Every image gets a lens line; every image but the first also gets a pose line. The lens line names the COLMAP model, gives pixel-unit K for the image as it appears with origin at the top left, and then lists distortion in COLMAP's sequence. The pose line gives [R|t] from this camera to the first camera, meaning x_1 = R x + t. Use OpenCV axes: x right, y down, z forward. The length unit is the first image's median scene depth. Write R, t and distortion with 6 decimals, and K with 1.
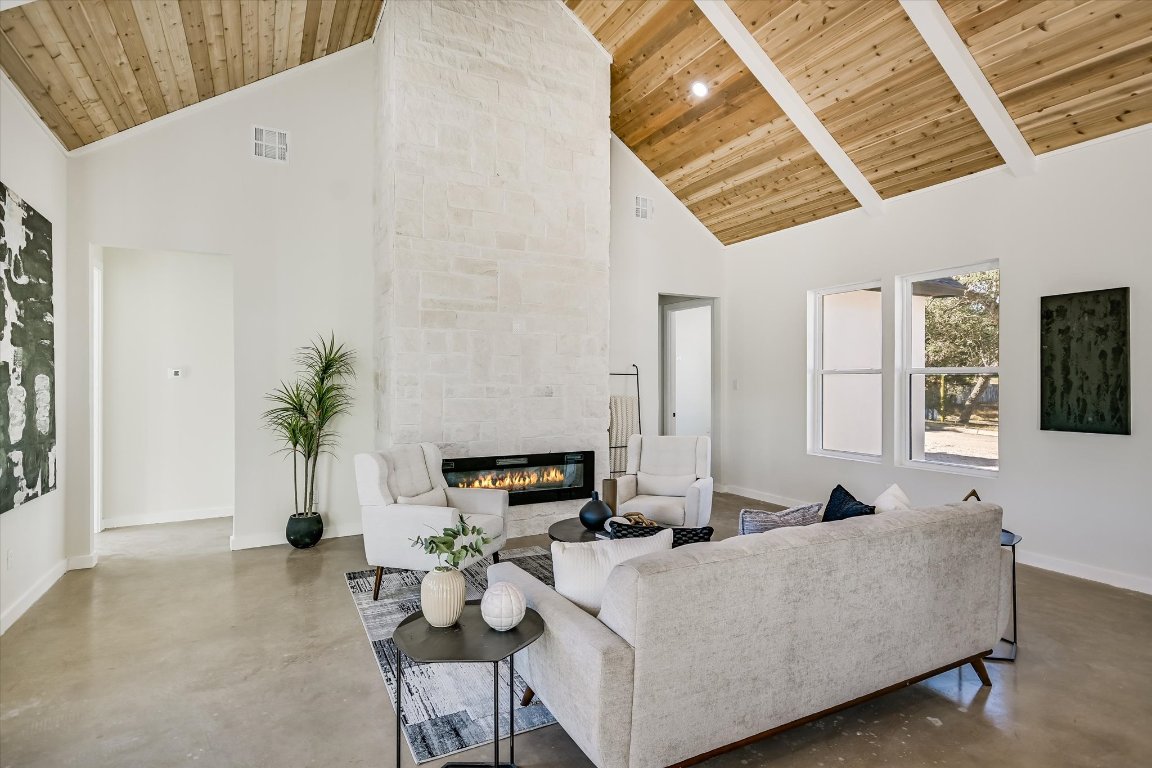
lens RADIAL K [[607.6, 0, 578.3], [0, 607.6, 380.7], [0, 0, 1]] dist [0.001529, -0.000436]
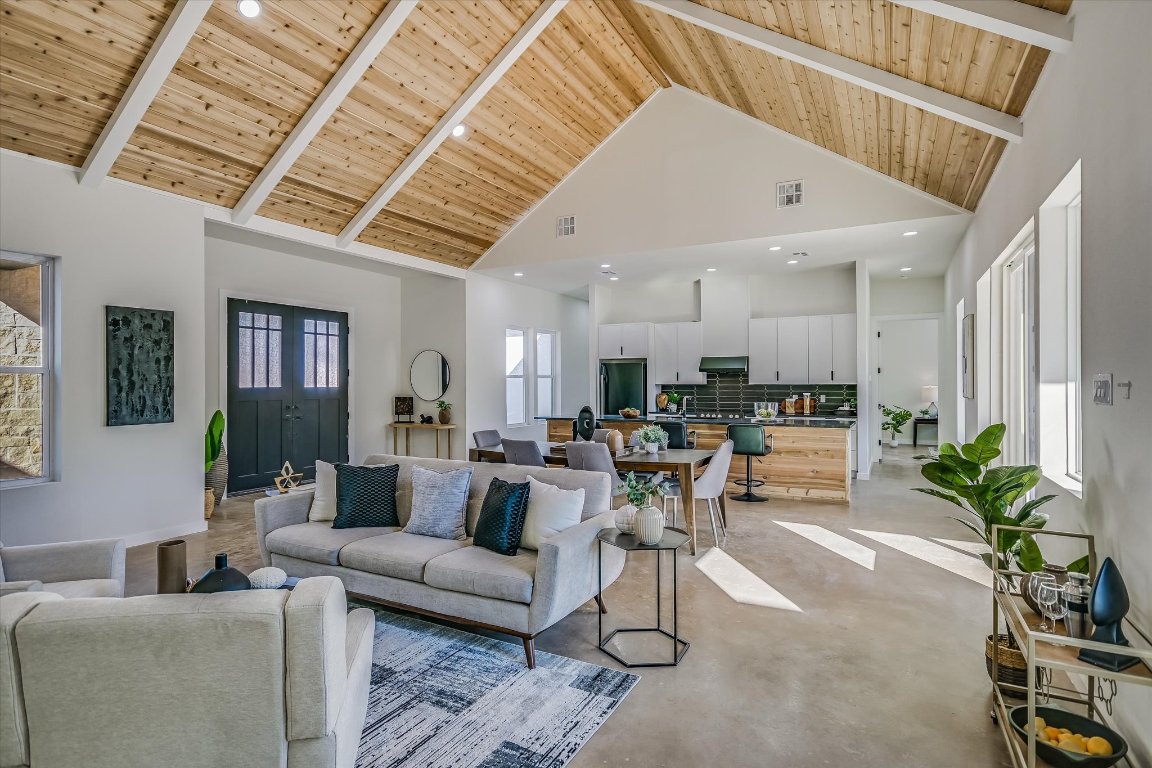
lens RADIAL K [[607.6, 0, 576.5], [0, 607.6, 382.7], [0, 0, 1]] dist [0.001529, -0.000436]
pose [[-0.579441, -0.000592, 0.815014, -0.669916], [0.003373, 0.999989, 0.003124, 0.001664], [-0.815007, 0.004559, -0.579433, 1.007392]]
